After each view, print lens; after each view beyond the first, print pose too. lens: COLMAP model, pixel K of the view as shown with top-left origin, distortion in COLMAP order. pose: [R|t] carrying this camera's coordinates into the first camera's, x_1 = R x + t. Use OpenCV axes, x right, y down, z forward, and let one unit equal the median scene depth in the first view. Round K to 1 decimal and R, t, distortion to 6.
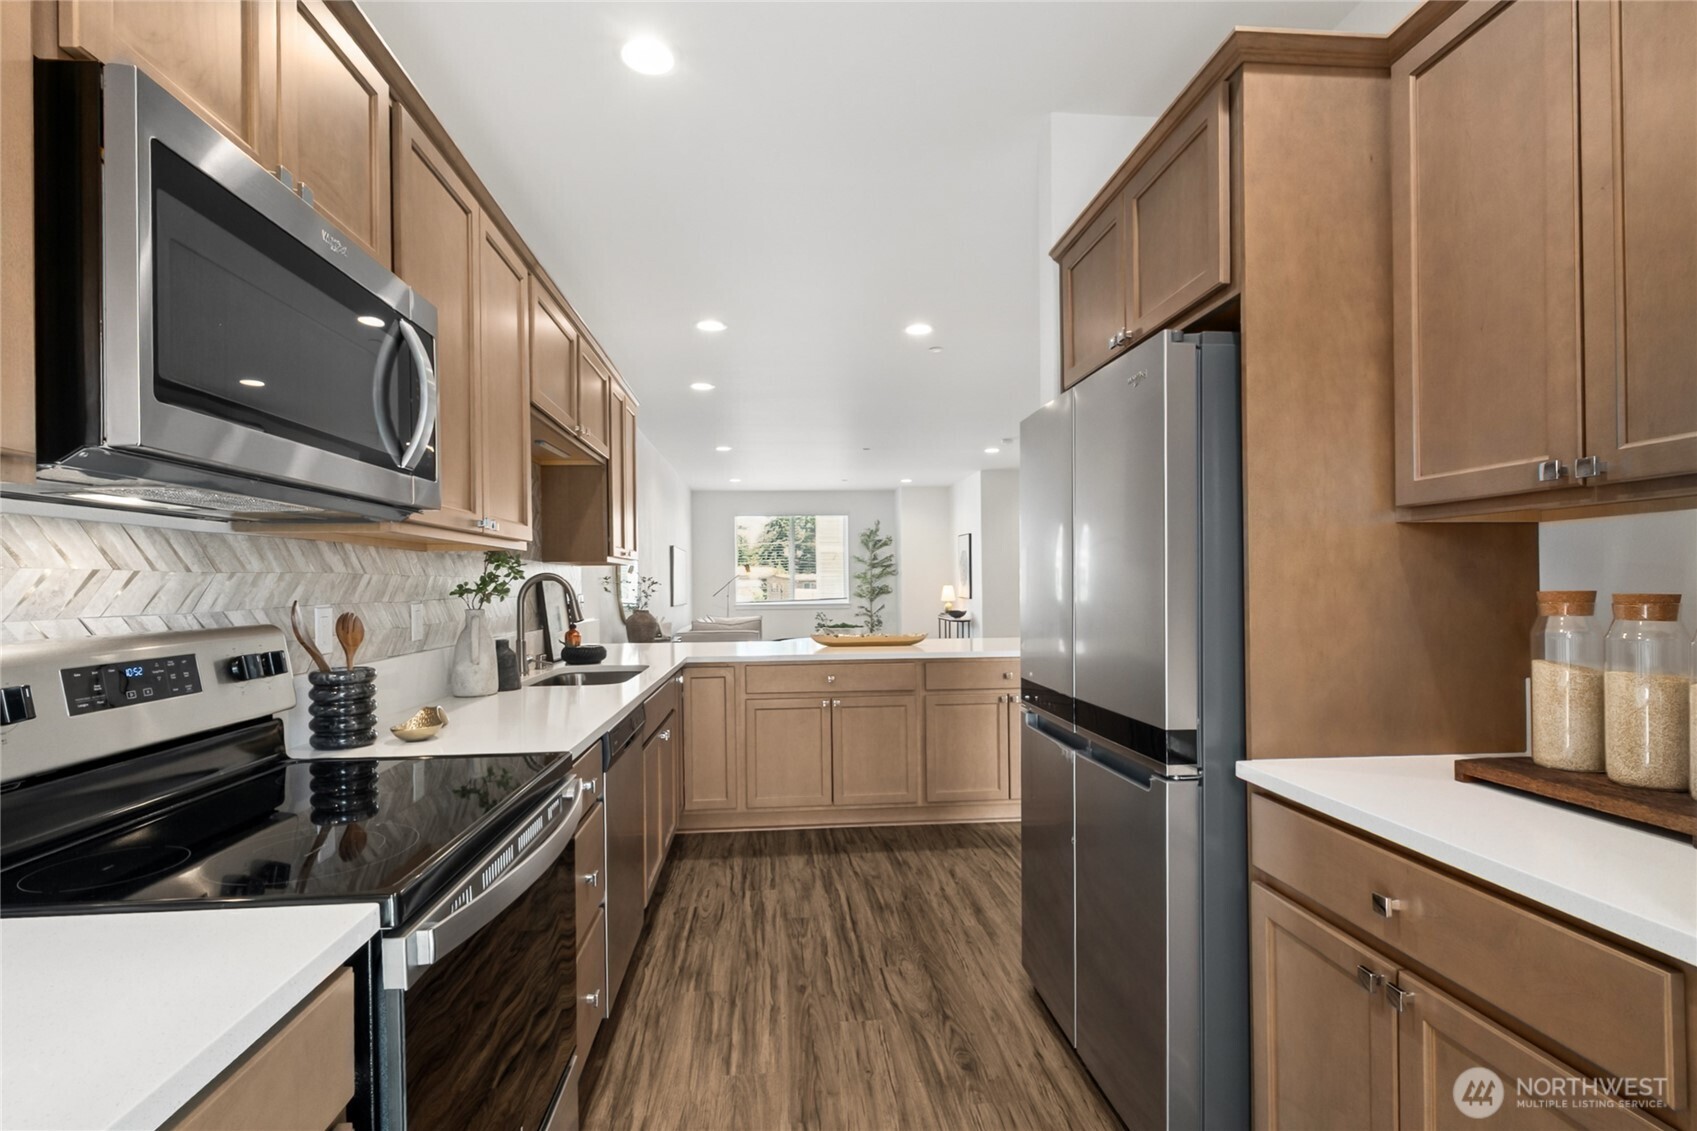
lens RADIAL K [[776.0, 0, 856.9], [0, 776.0, 585.7], [0, 0, 1]] dist [-0.002014, -0.000714]
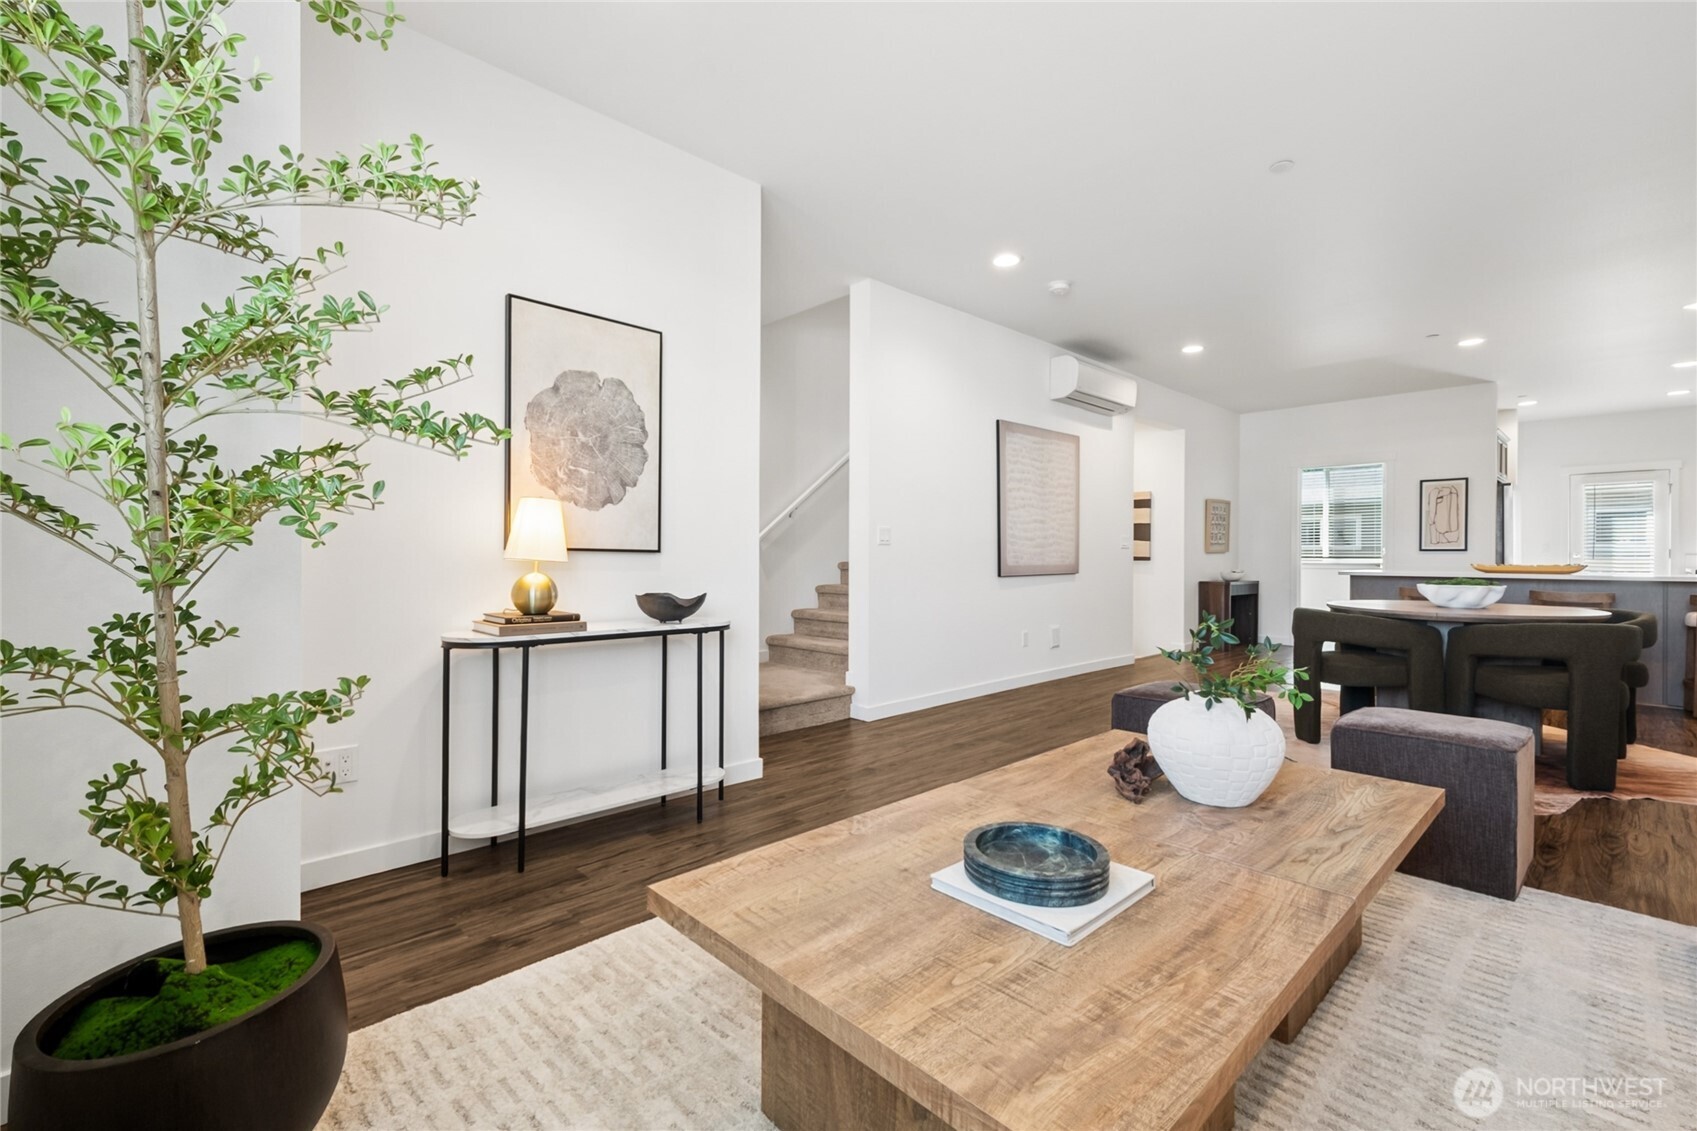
lens RADIAL K [[741.4, 0, 844.5], [0, 741.4, 562.4], [0, 0, 1]] dist [0.017037, -0.000436]
pose [[-0.607601, 0.003207, 0.794236, -0.378880], [0.006616, 0.999978, 0.001023, 0.064074], [-0.794215, 0.005876, -0.607609, 3.446064]]
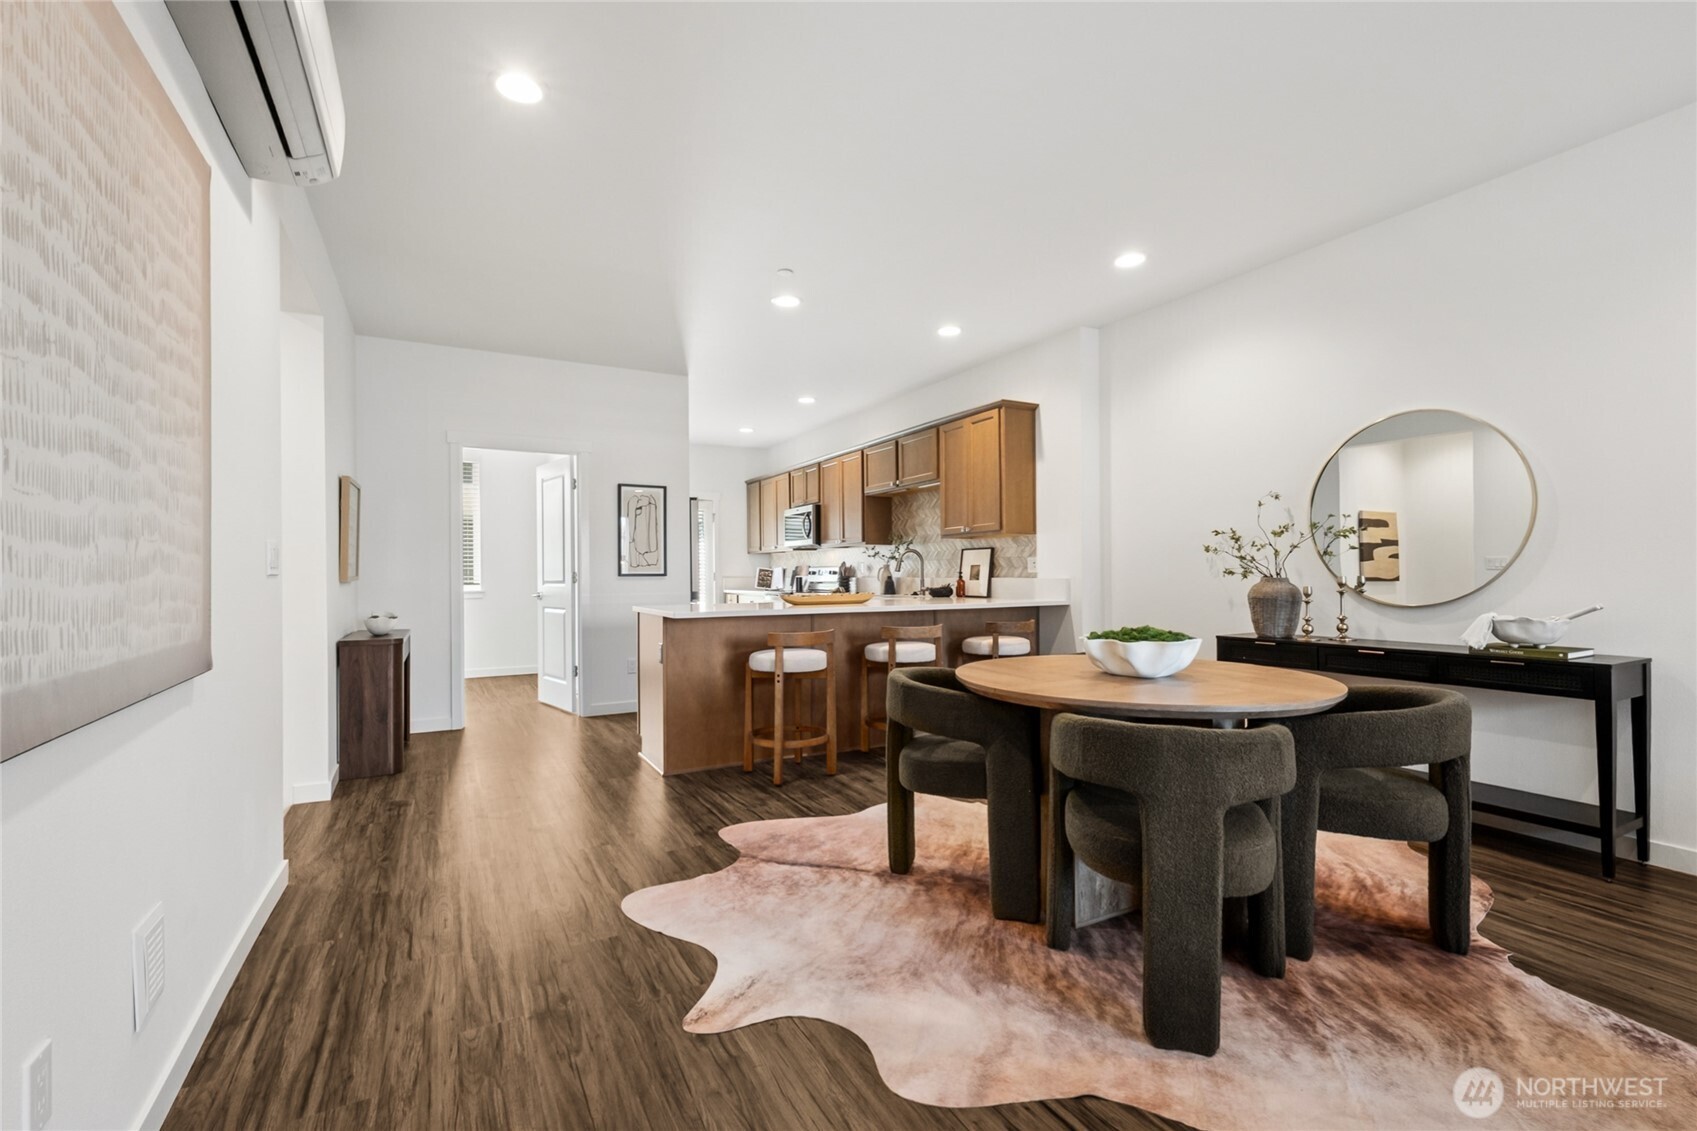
lens RADIAL K [[754.0, 0, 841.8], [0, 754.0, 576.9], [0, 0, 1]] dist [0.008864, -0.001149]
pose [[-0.929347, 0.016045, -0.368859, 0.504607], [0.013267, 0.999861, 0.010066, 0.034869], [0.368969, 0.004461, -0.929431, 2.517410]]
